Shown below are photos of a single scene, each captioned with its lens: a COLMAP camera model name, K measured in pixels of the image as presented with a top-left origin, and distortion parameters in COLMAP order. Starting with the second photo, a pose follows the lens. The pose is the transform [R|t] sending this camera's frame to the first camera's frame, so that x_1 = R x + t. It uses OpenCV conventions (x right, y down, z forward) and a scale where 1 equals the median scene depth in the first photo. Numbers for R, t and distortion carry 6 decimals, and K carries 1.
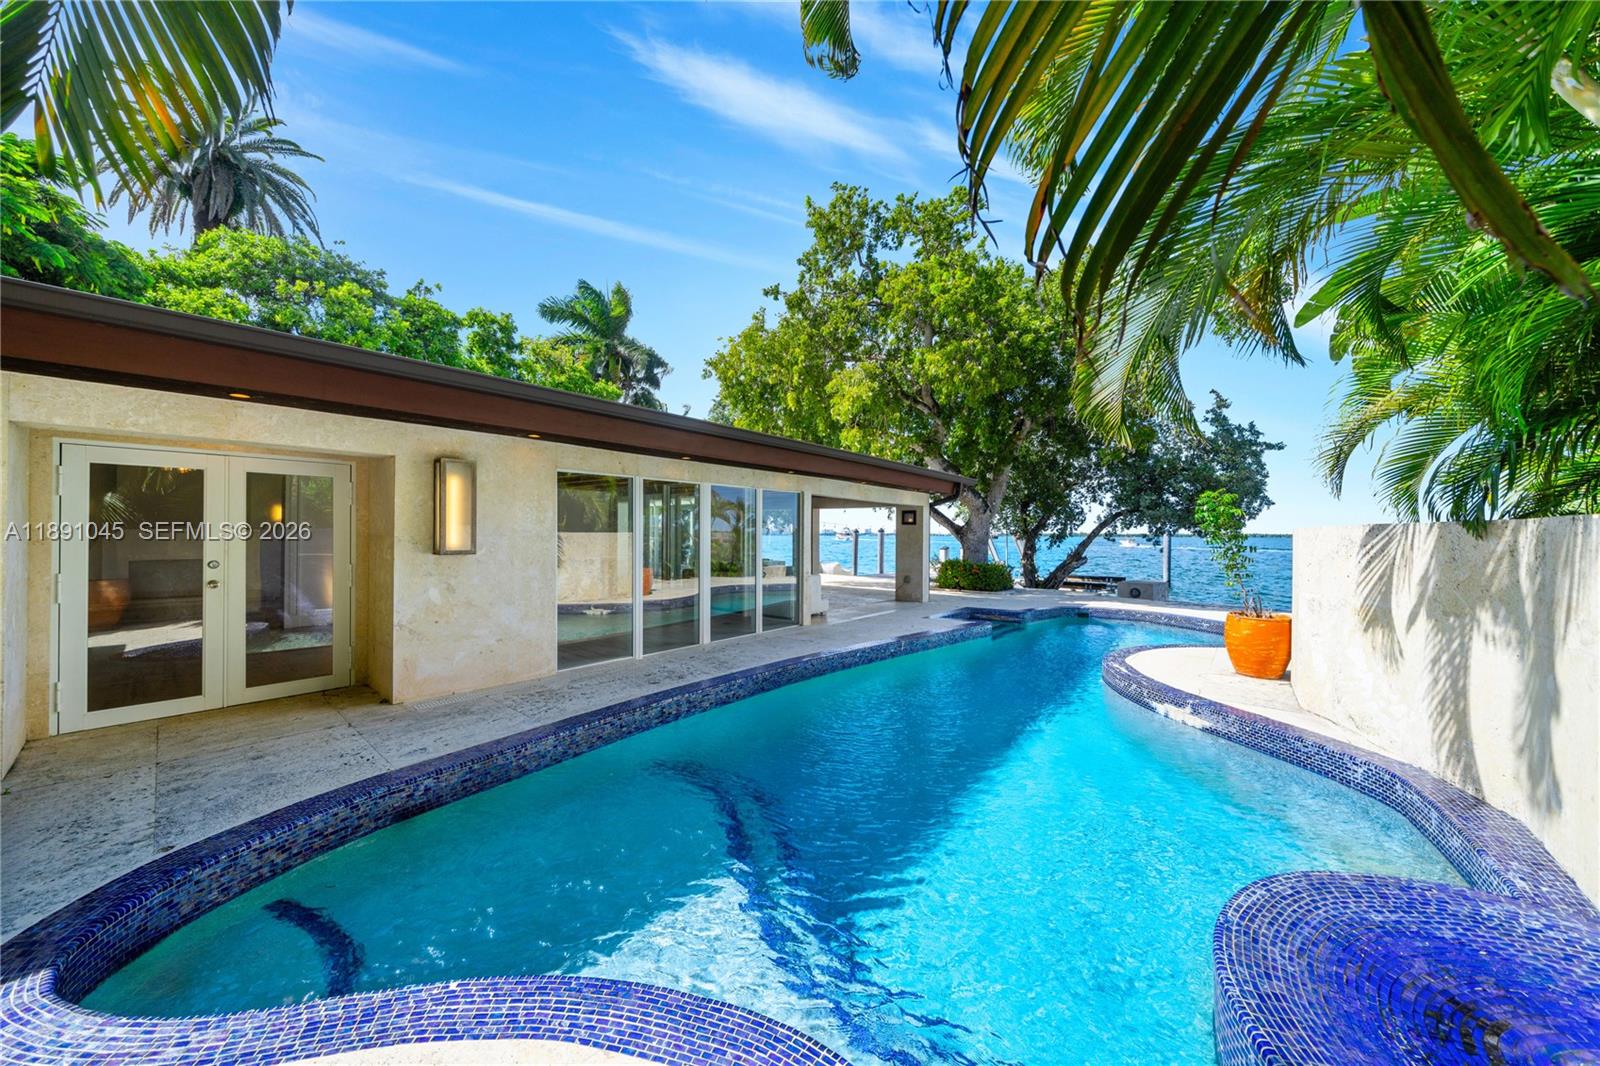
lens RADIAL K [[545.4, 0, 800.0], [0, 545.4, 533.0], [0, 0, 1]] dist [-0.003855, -0.000120]
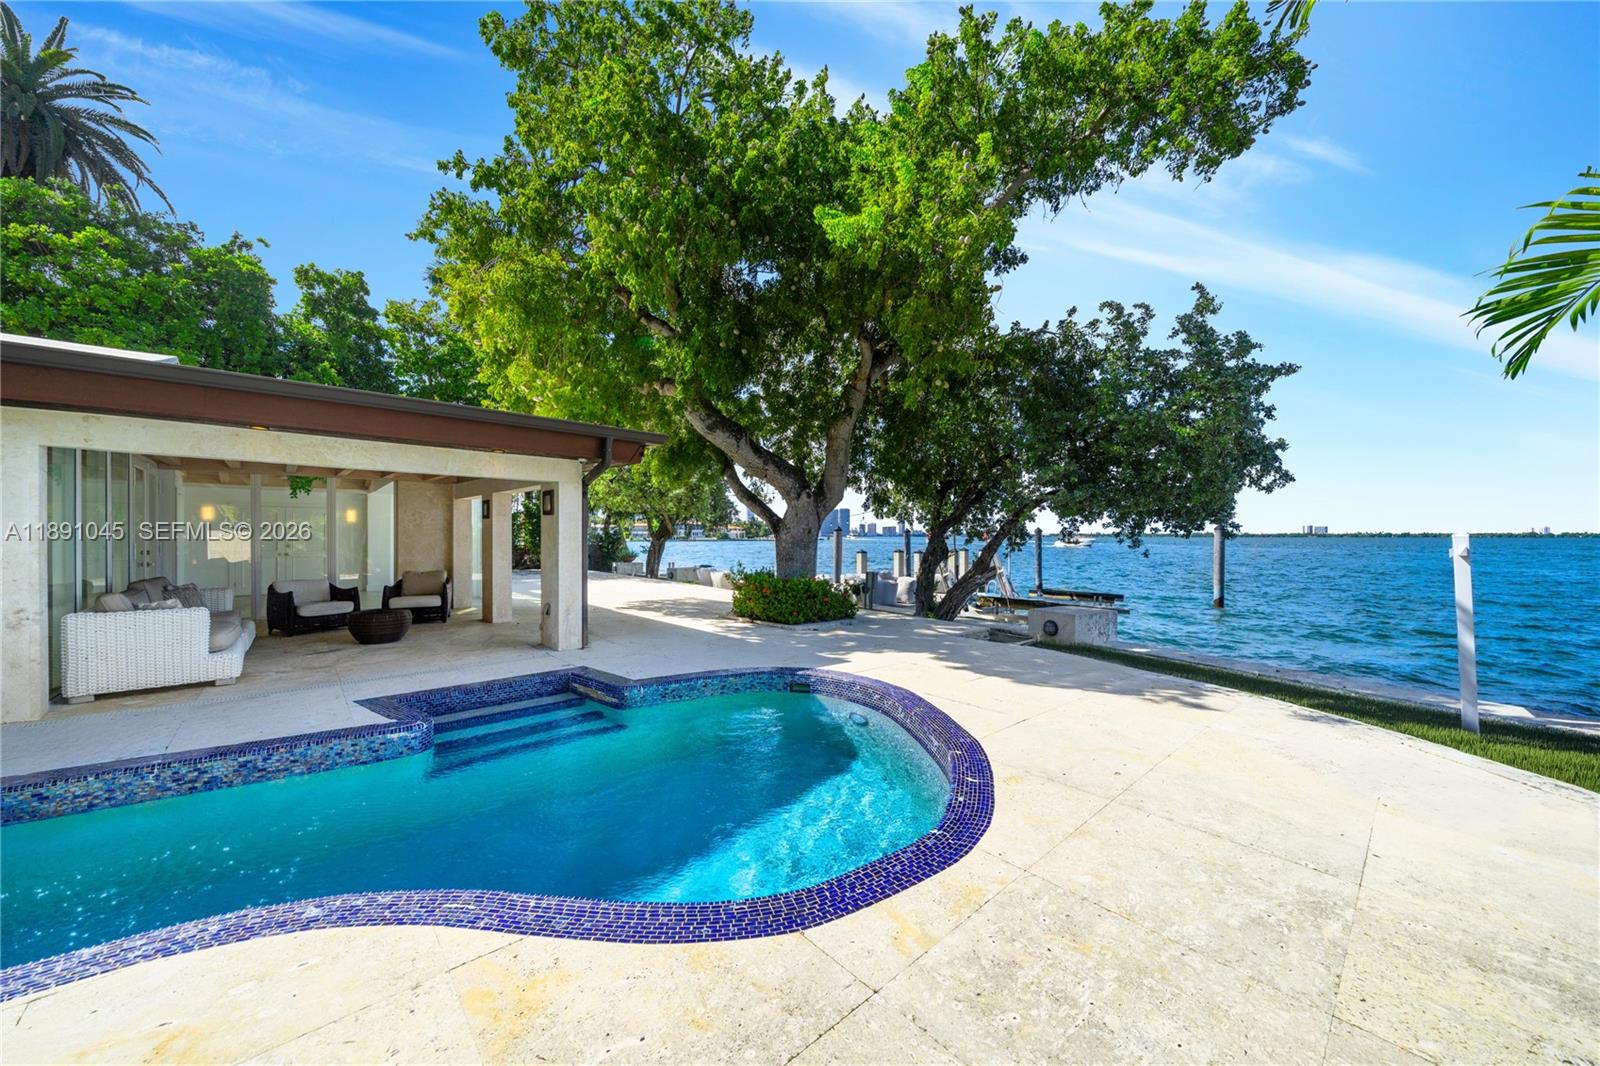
lens RADIAL K [[572.4, 0, 800.0], [0, 572.4, 533.0], [0, 0, 1]] dist [-0.000935, 0.000002]
pose [[0.992086, -0.001252, -0.125556, 0.476163], [0.001500, 0.999997, 0.001880, 0.001457], [0.125554, -0.002053, 0.992085, 0.387580]]
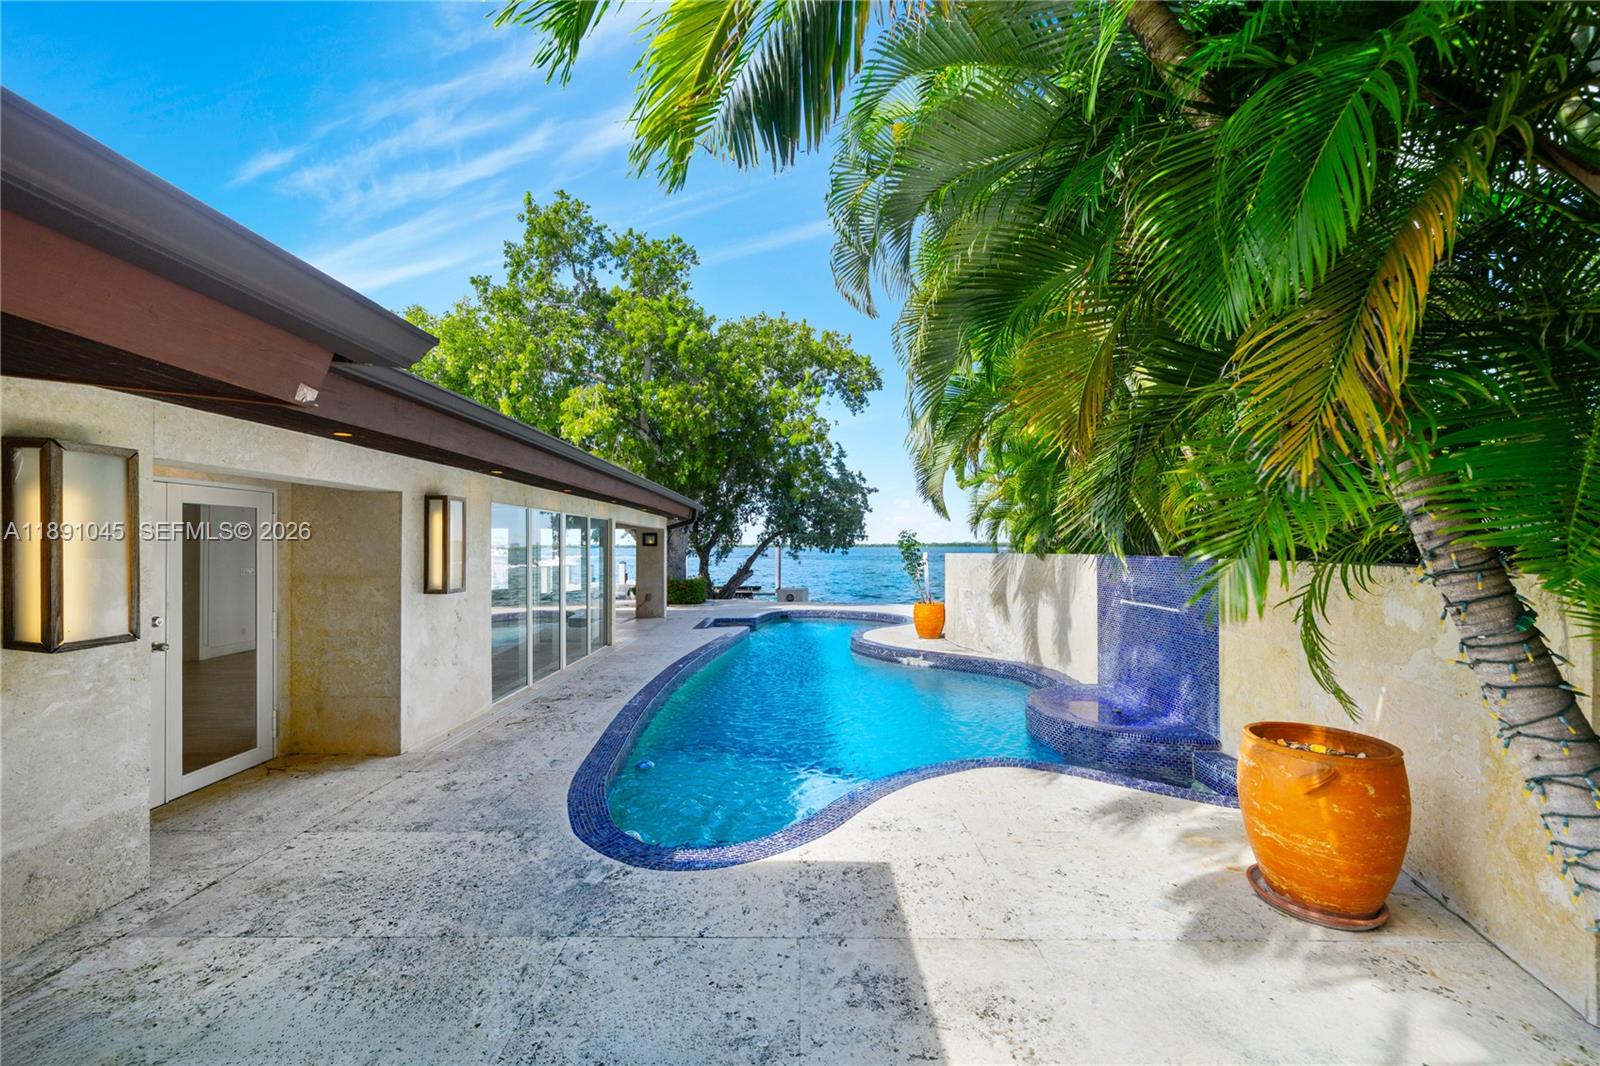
lens RADIAL K [[607.3, 0, 800.0], [0, 607.3, 533.0], [0, 0, 1]] dist [0.025695, -0.000007]
pose [[0.760587, 0.009859, 0.649161, -0.316496], [0.001824, 0.999848, -0.017322, -0.017538], [-0.649233, 0.014359, 0.760454, -0.093178]]
